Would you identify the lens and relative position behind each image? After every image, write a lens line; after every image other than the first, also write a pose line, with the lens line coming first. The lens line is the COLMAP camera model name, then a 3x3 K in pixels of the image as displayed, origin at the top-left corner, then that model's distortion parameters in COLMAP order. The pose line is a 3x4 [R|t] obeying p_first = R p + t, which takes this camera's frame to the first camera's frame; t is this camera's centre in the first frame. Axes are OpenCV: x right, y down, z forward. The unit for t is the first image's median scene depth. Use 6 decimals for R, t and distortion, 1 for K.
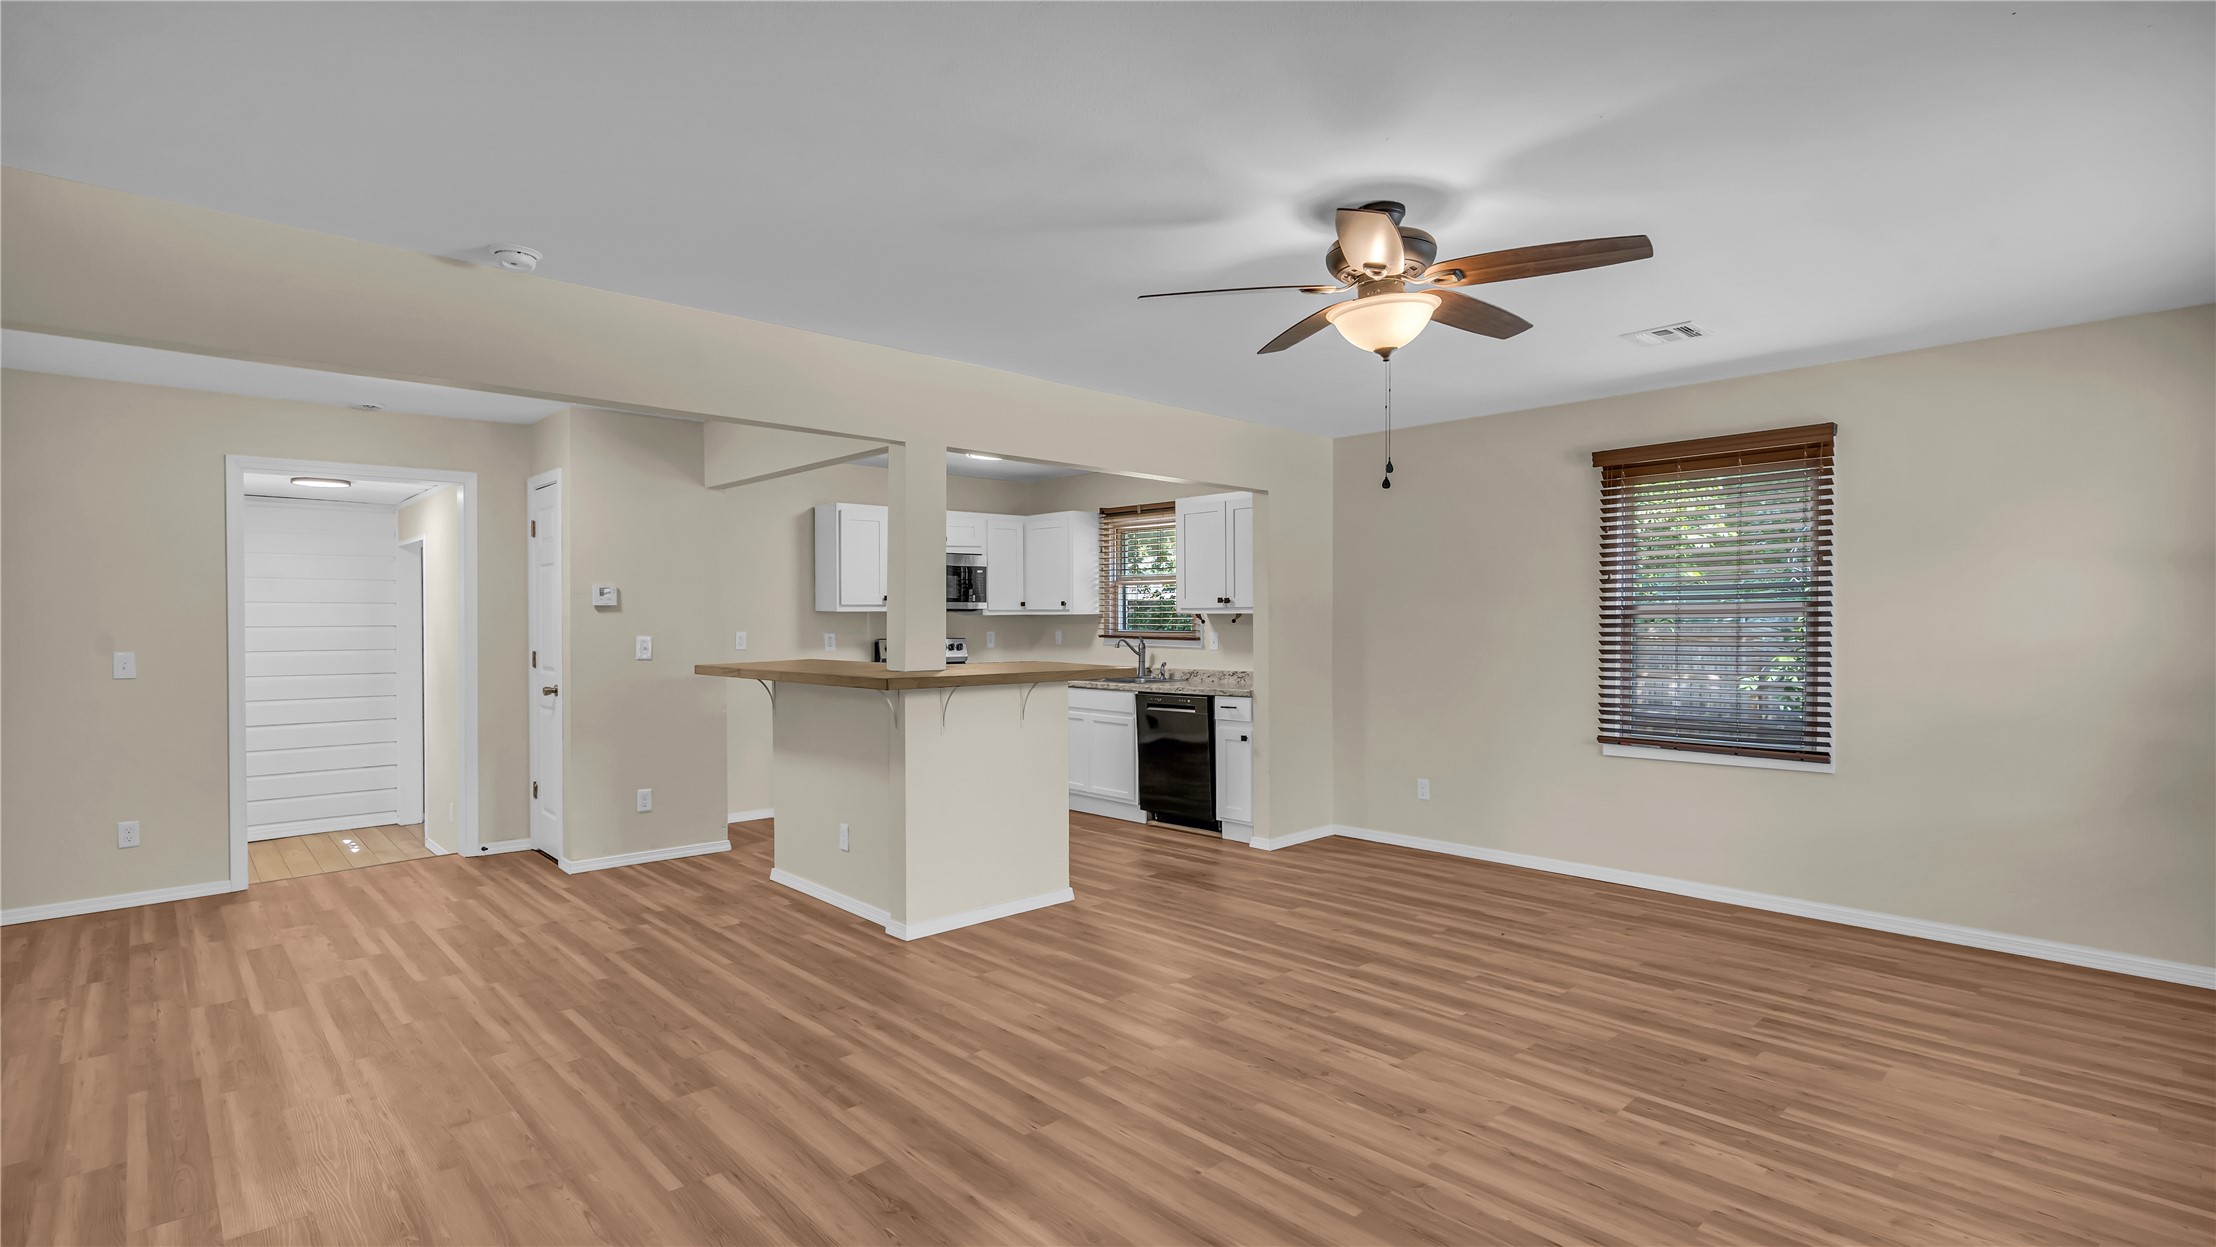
lens RADIAL K [[1060.5, 0, 1108.0], [0, 1060.5, 623.5], [0, 0, 1]] dist [-0.001235, -0.000118]
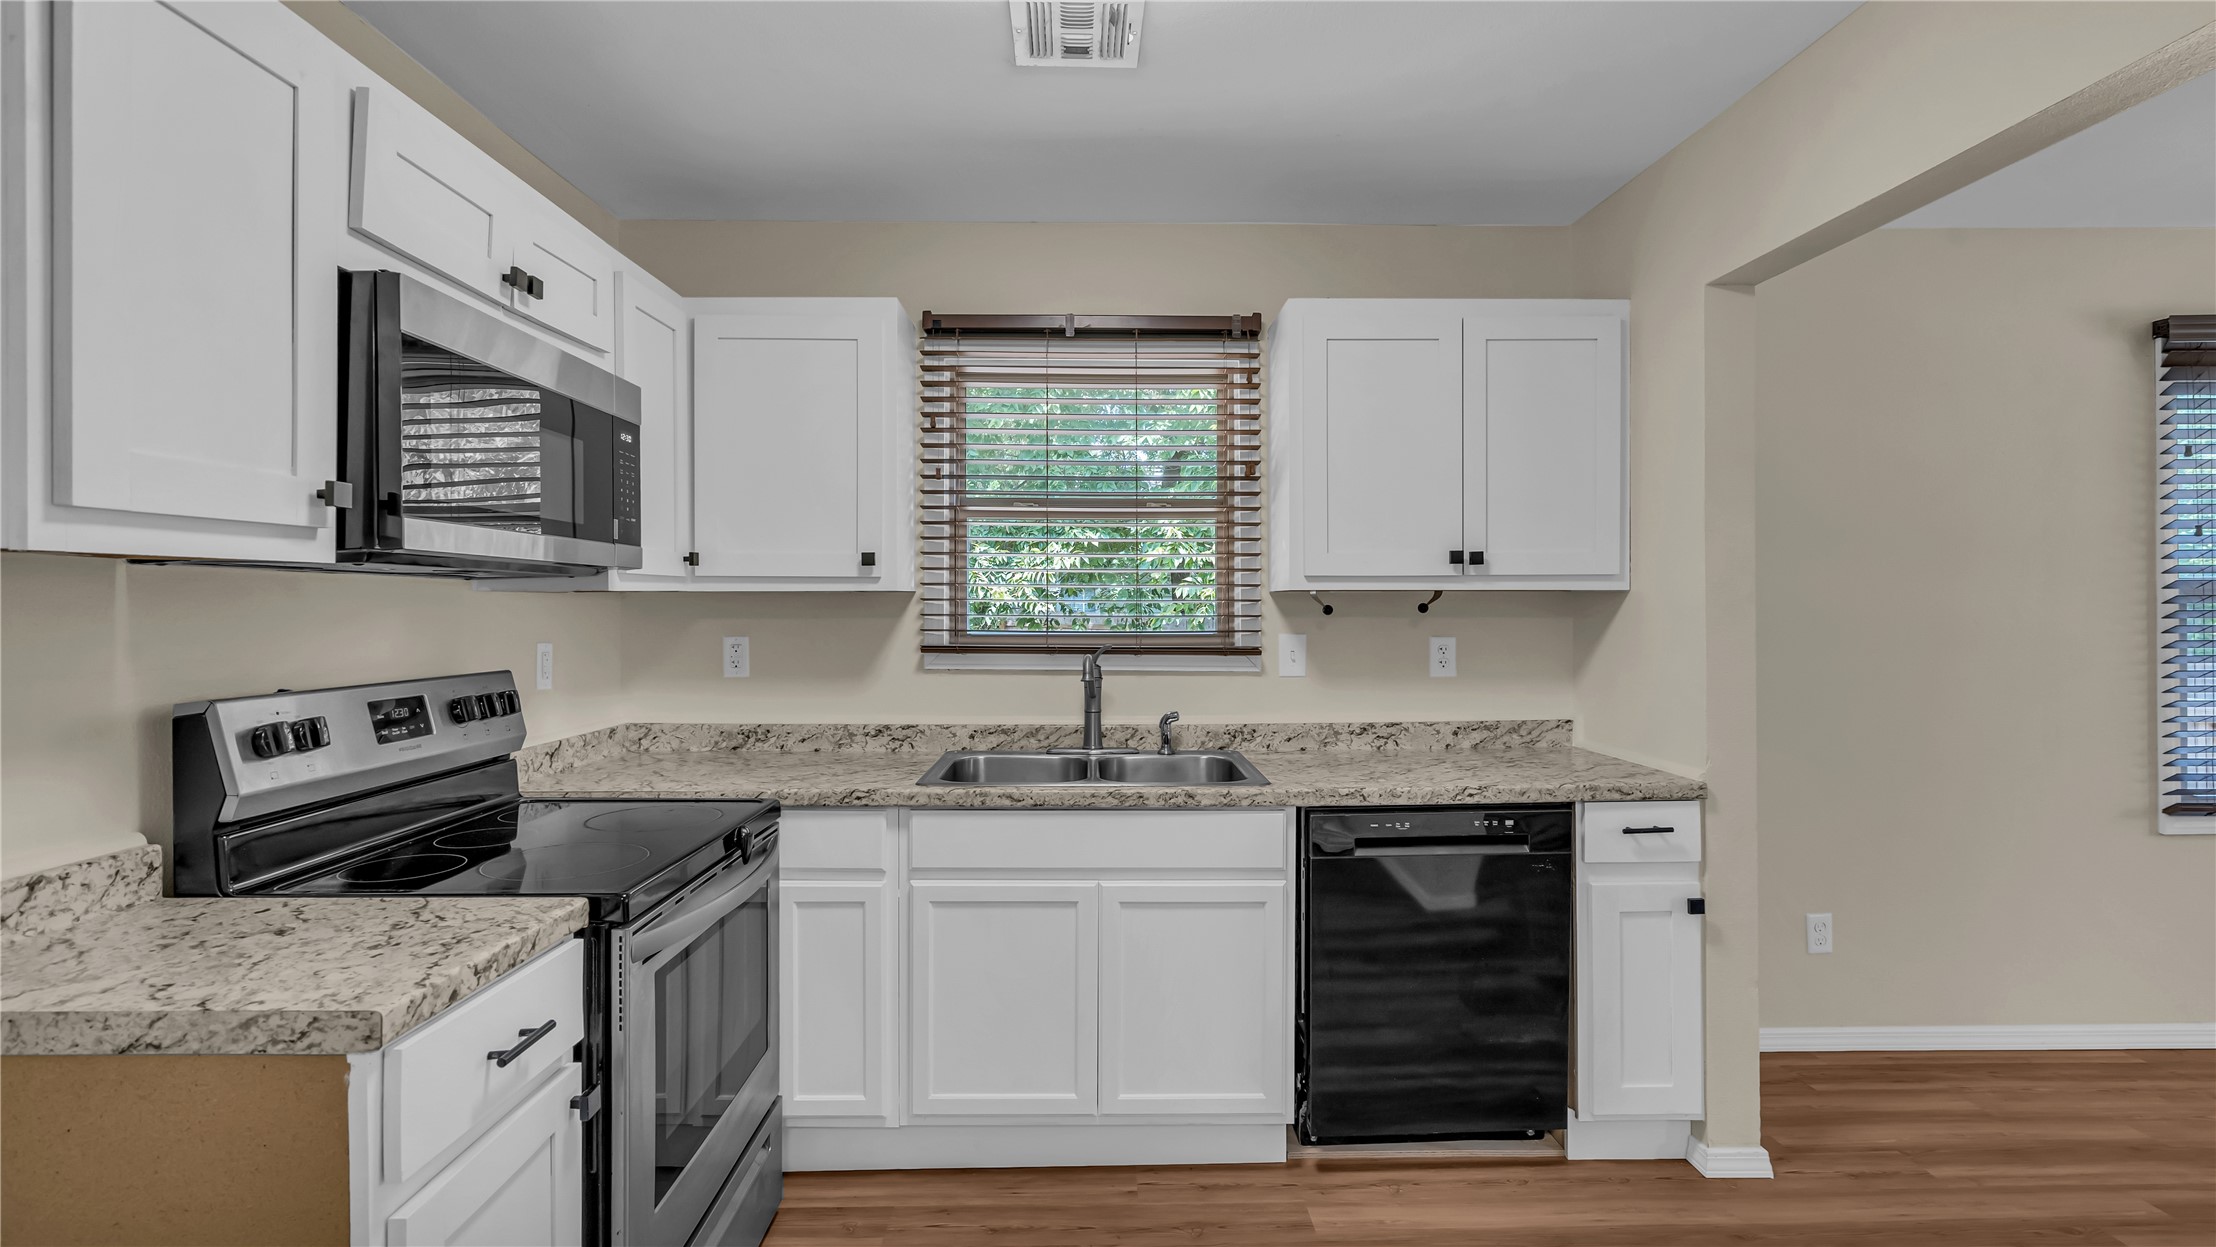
lens RADIAL K [[1020.9, 0, 1102.0], [0, 1020.9, 611.2], [0, 0, 1]] dist [-0.000734, 0.000519]
pose [[0.674903, -0.003406, 0.737899, -0.283210], [0.003004, 0.999994, 0.001868, -0.002509], [-0.737901, 0.000955, 0.674909, 0.858435]]
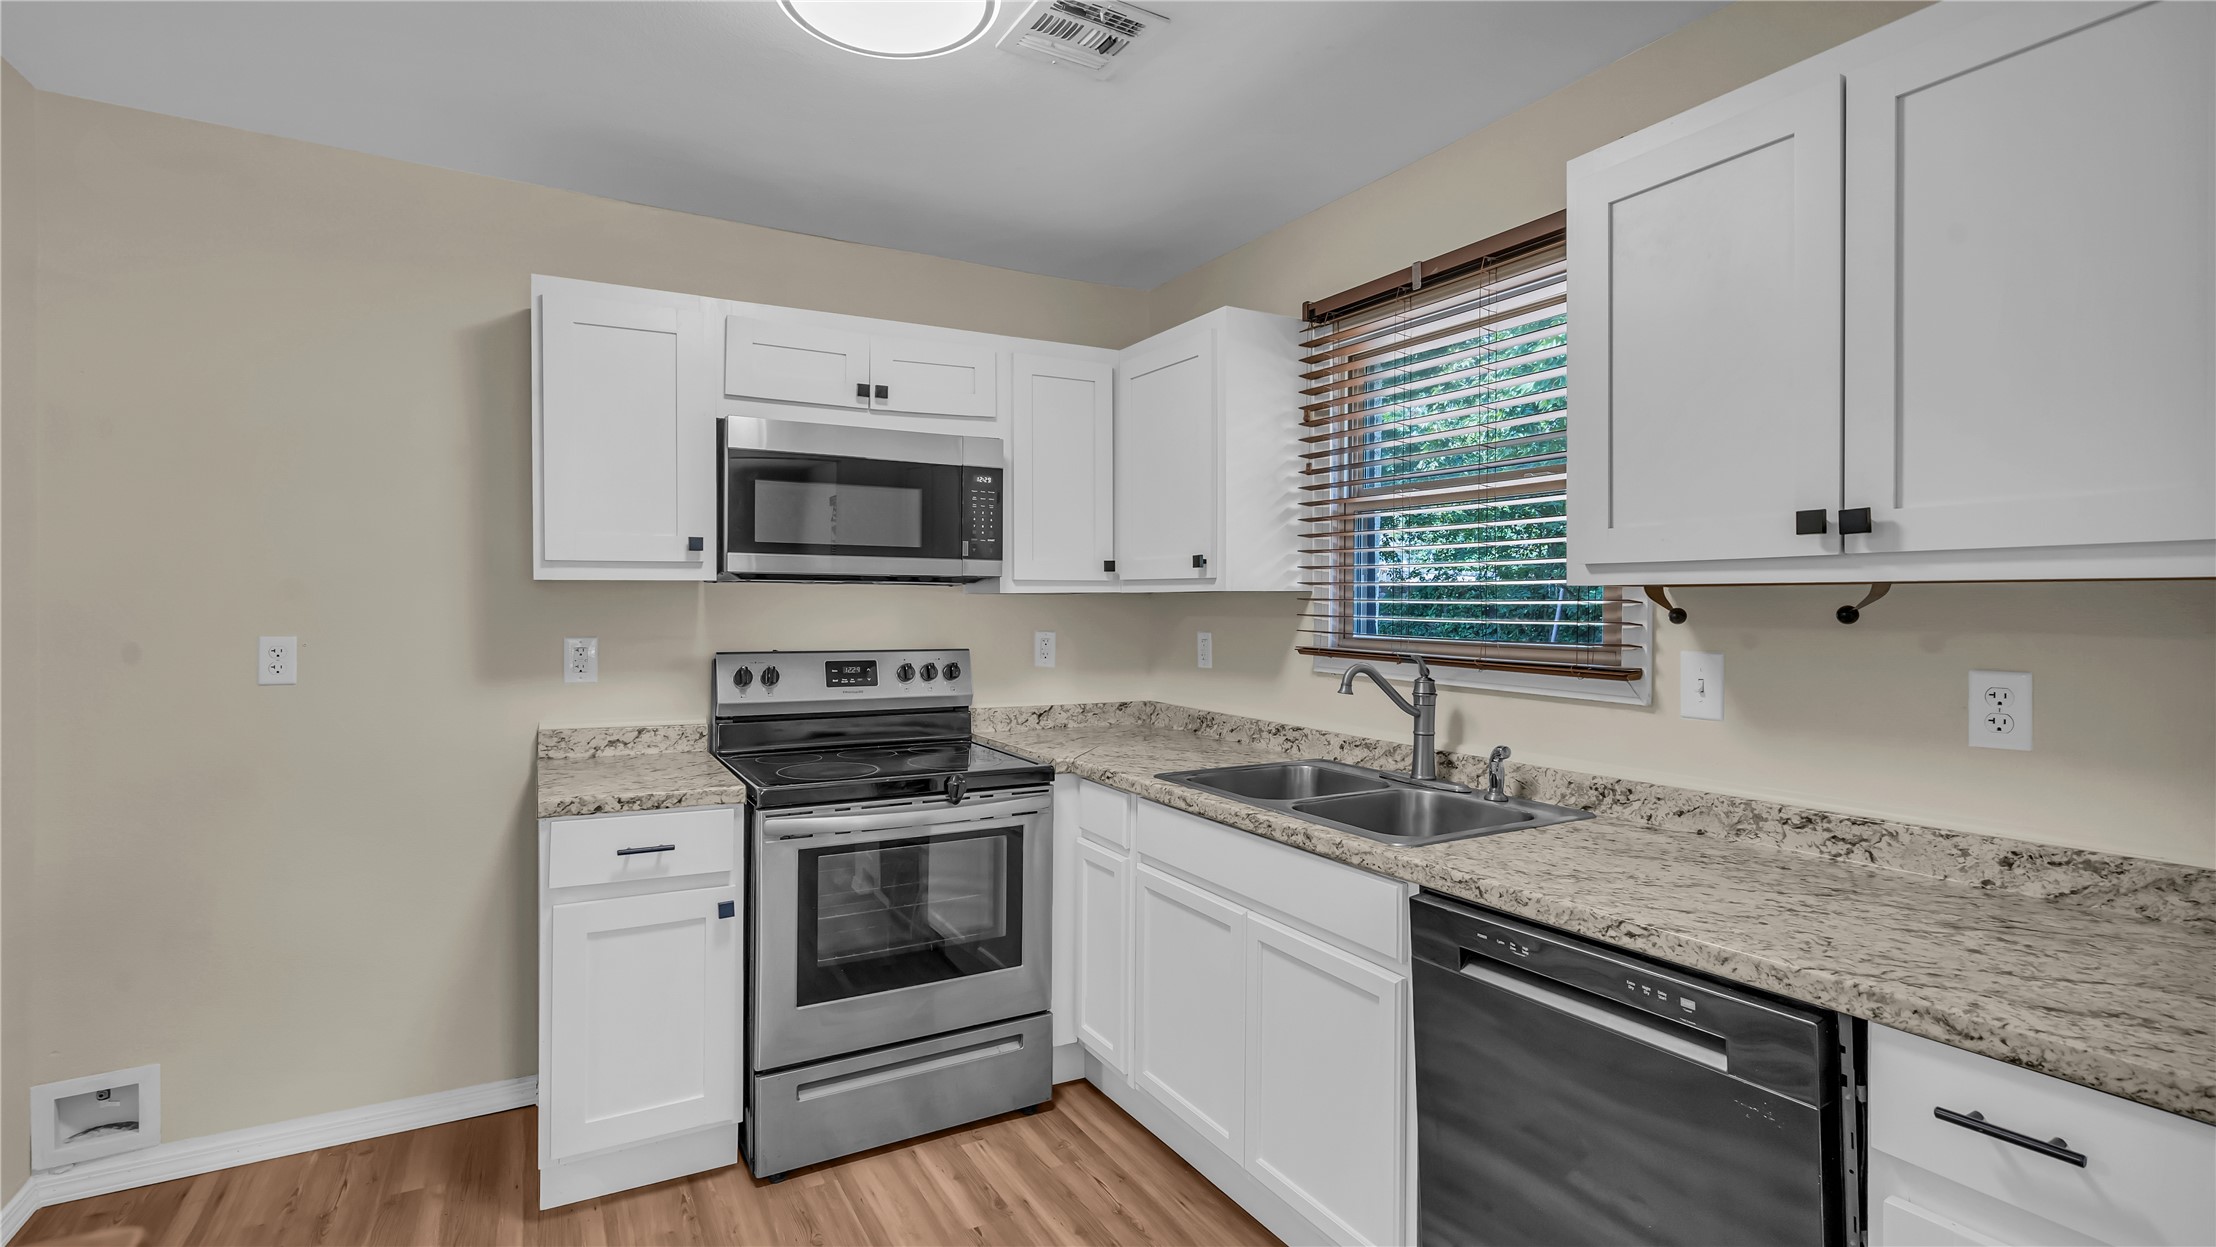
lens RADIAL K [[1020.9, 0, 1102.0], [0, 1020.9, 611.2], [0, 0, 1]] dist [-0.000734, 0.000519]
pose [[0.969807, 0.007302, -0.243765, 0.014080], [-0.006564, 0.999971, 0.003840, -0.003178], [0.243786, -0.002124, 0.969827, 0.775811]]
